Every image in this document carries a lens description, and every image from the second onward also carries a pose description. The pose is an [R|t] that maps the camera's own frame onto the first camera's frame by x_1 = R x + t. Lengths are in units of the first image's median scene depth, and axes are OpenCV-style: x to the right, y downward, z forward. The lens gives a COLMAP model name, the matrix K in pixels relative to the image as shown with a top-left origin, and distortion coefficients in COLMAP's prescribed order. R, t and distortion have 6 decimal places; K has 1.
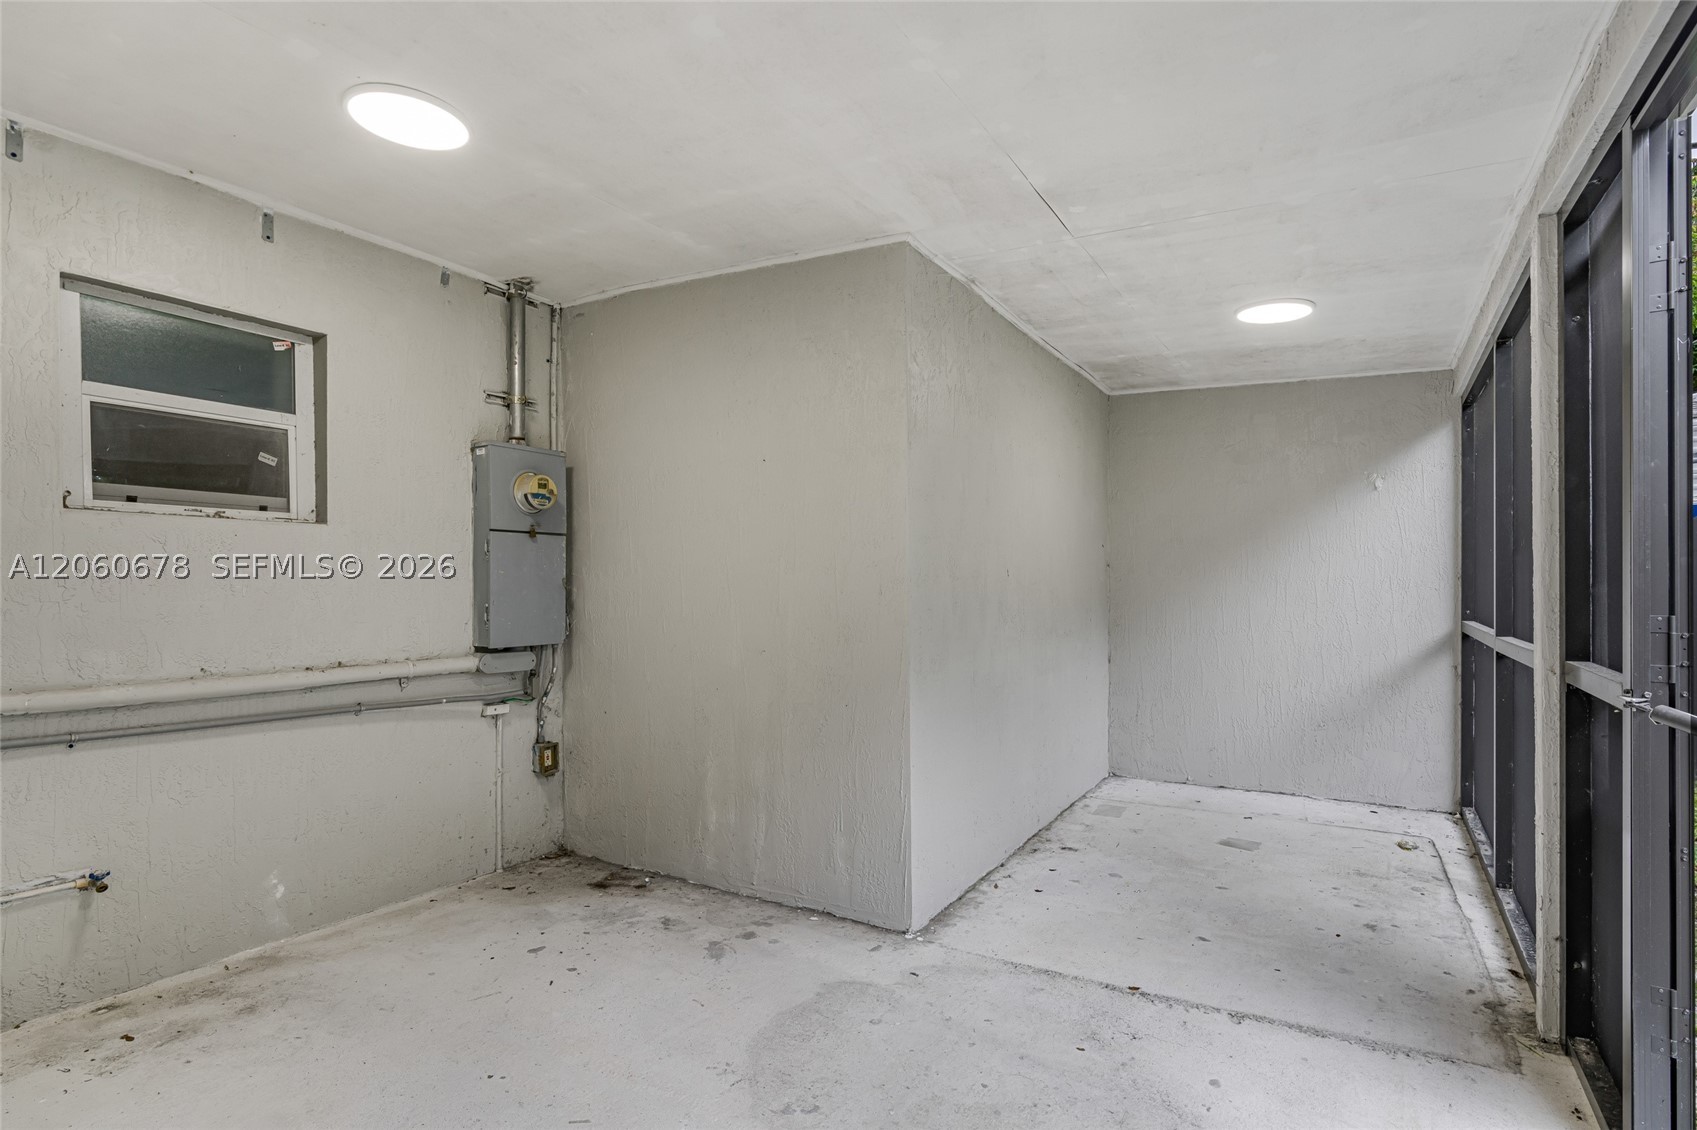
lens RADIAL K [[851.7, 0, 848.5], [0, 851.7, 565.0], [0, 0, 1]] dist [-0.005497, 0.002881]
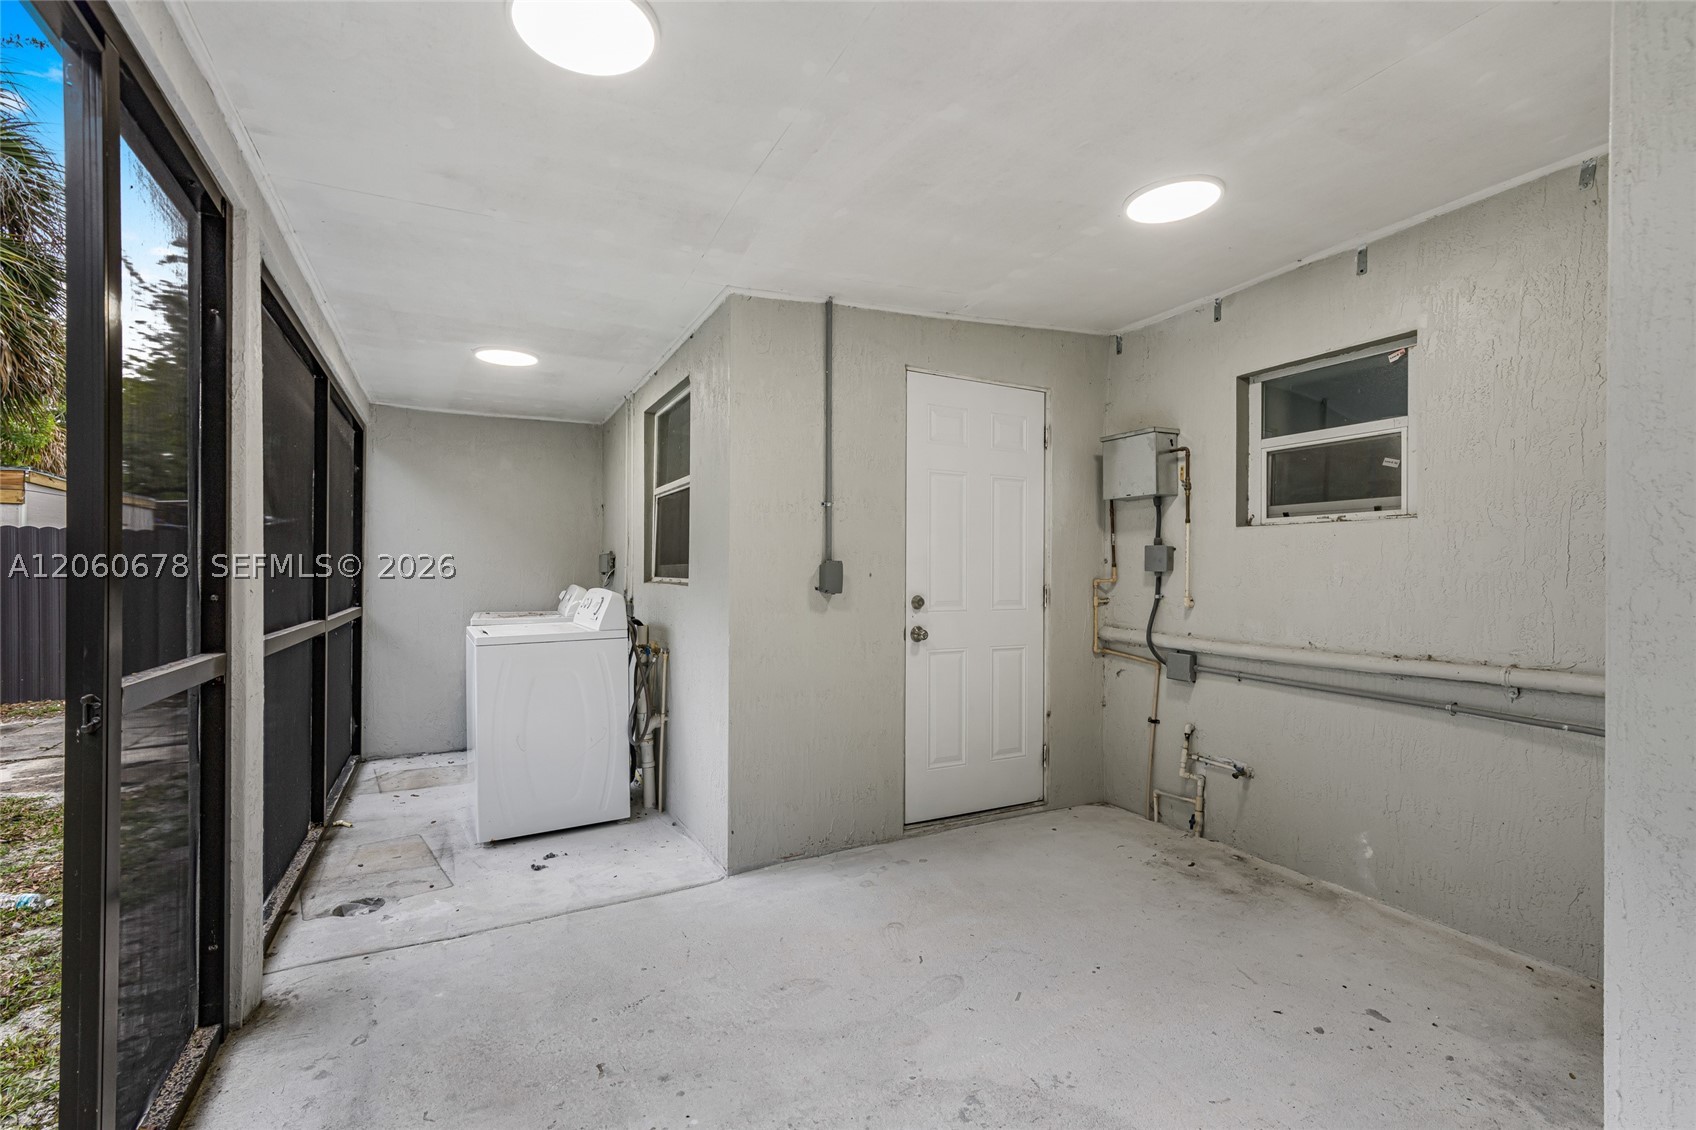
lens RADIAL K [[808.8, 0, 856.2], [0, 808.8, 544.3], [0, 0, 1]] dist [-0.012749, 0.000892]
pose [[-0.549289, -0.032325, -0.835007, 0.600534], [0.015352, 0.998692, -0.048761, 0.022830], [0.835491, -0.039603, -0.548075, 1.052223]]
